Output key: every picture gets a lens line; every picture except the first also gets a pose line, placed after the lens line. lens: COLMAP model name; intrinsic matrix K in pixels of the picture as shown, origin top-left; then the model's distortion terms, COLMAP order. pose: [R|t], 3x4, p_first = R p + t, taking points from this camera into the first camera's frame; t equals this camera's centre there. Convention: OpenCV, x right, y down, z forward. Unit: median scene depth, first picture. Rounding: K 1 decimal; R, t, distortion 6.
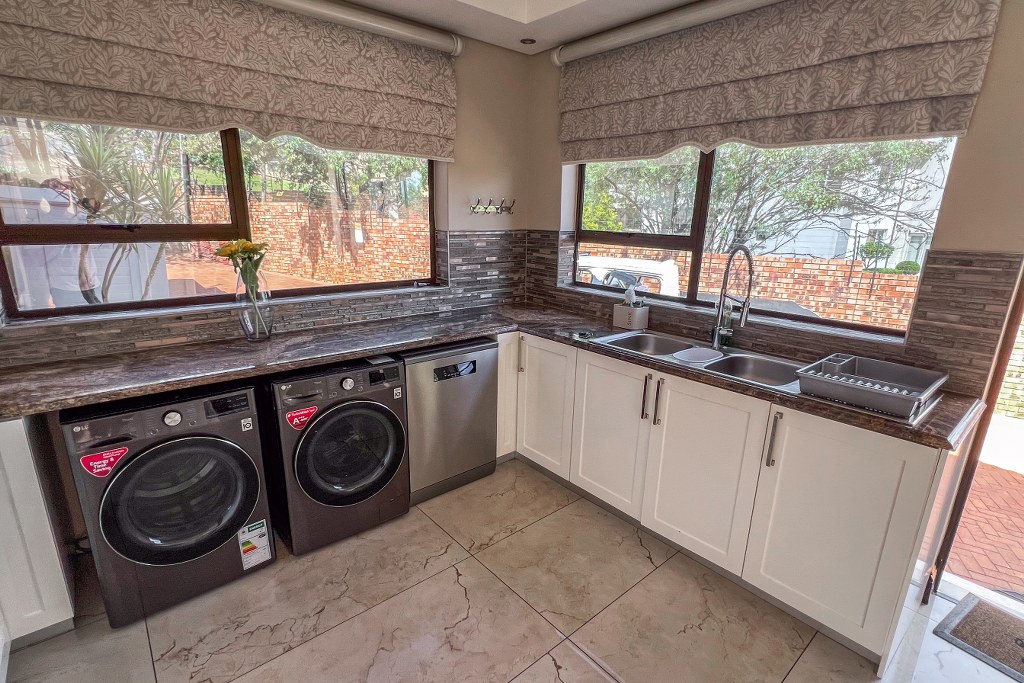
lens RADIAL K [[490.6, 0, 509.5], [0, 490.6, 352.4], [0, 0, 1]] dist [0.000821, 0.000570]
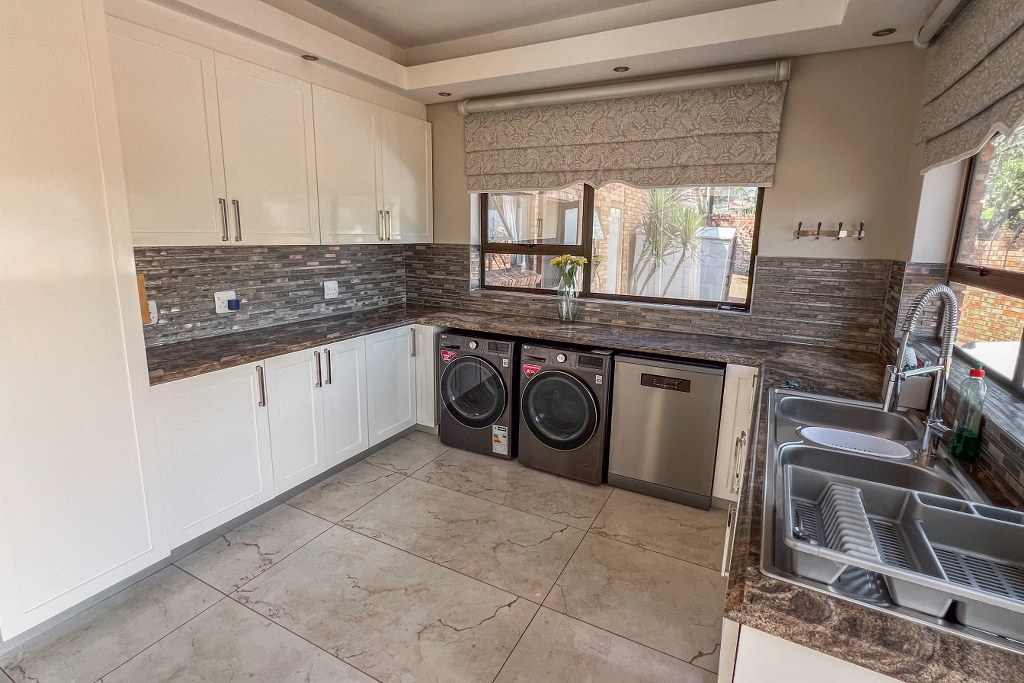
lens RADIAL K [[490.6, 0, 510.9], [0, 490.6, 331.0], [0, 0, 1]] dist [0.000821, 0.000570]
pose [[0.369409, 0.169115, -0.913749, 0.806697], [-0.261714, 0.962432, 0.072320, -0.067074], [0.891652, 0.212425, 0.399791, 0.287285]]
